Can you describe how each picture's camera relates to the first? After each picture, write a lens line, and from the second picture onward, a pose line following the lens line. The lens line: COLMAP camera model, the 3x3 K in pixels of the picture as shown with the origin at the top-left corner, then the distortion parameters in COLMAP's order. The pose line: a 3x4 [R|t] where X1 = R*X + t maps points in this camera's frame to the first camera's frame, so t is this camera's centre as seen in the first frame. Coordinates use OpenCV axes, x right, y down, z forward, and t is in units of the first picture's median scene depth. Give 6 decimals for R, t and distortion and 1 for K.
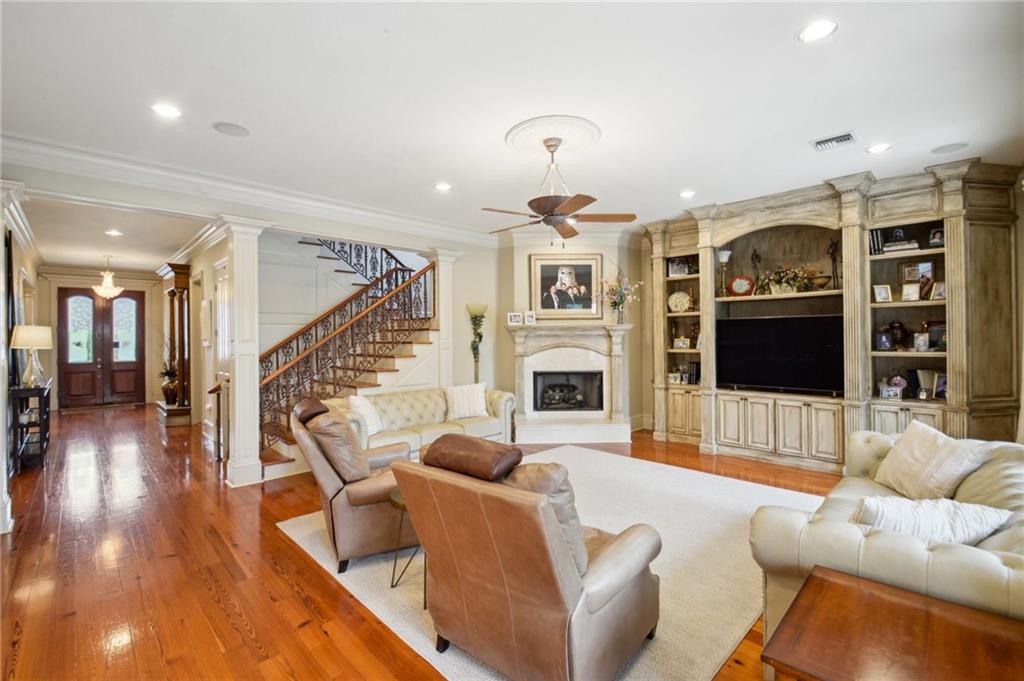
lens RADIAL K [[461.9, 0, 510.2], [0, 461.9, 338.1], [0, 0, 1]] dist [-0.010617, -0.001405]
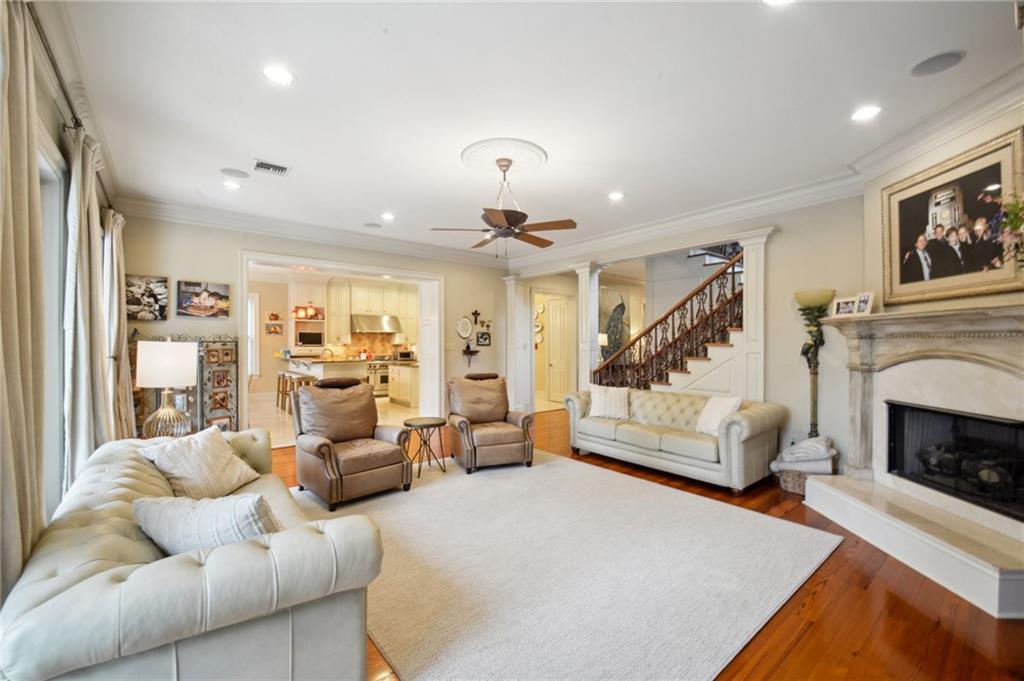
lens RADIAL K [[420.4, 0, 512.4], [0, 420.4, 344.3], [0, 0, 1]] dist [-0.000396, -0.000140]
pose [[-0.072786, 0.015365, -0.997229, 0.619694], [0.004968, 0.999875, 0.015043, -0.004080], [0.997335, -0.003859, -0.072853, 0.629467]]
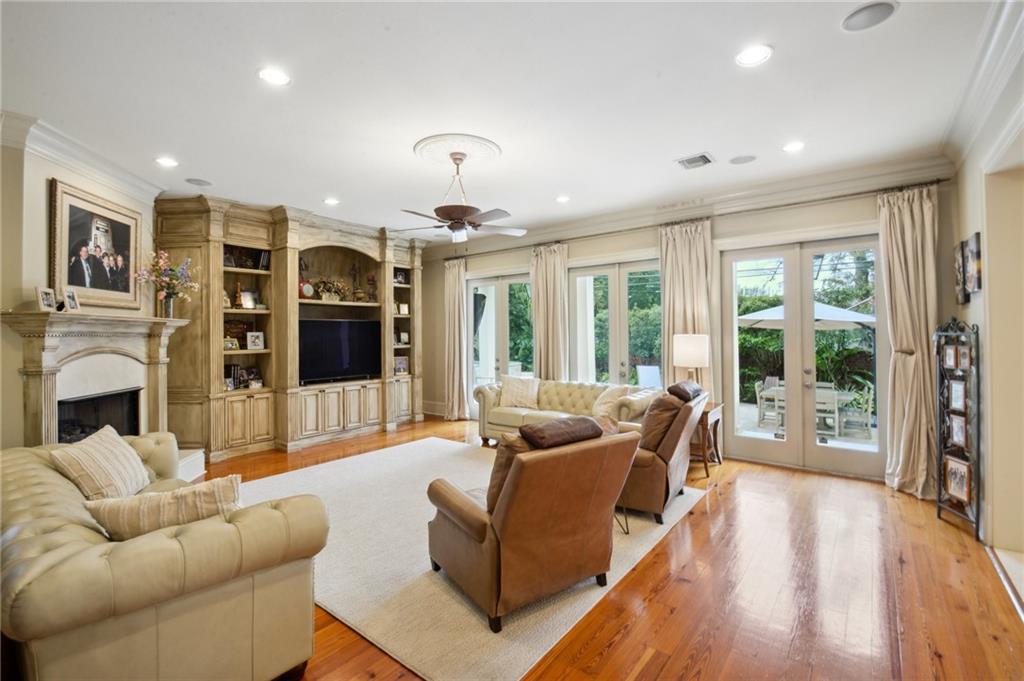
lens RADIAL K [[461.9, 0, 510.9], [0, 461.9, 330.5], [0, 0, 1]] dist [-0.010617, -0.001405]
pose [[-0.157755, 0.015500, 0.987357, -0.579206], [0.009778, 0.999852, -0.014133, 0.003589], [-0.987430, 0.007424, -0.157883, 0.608426]]
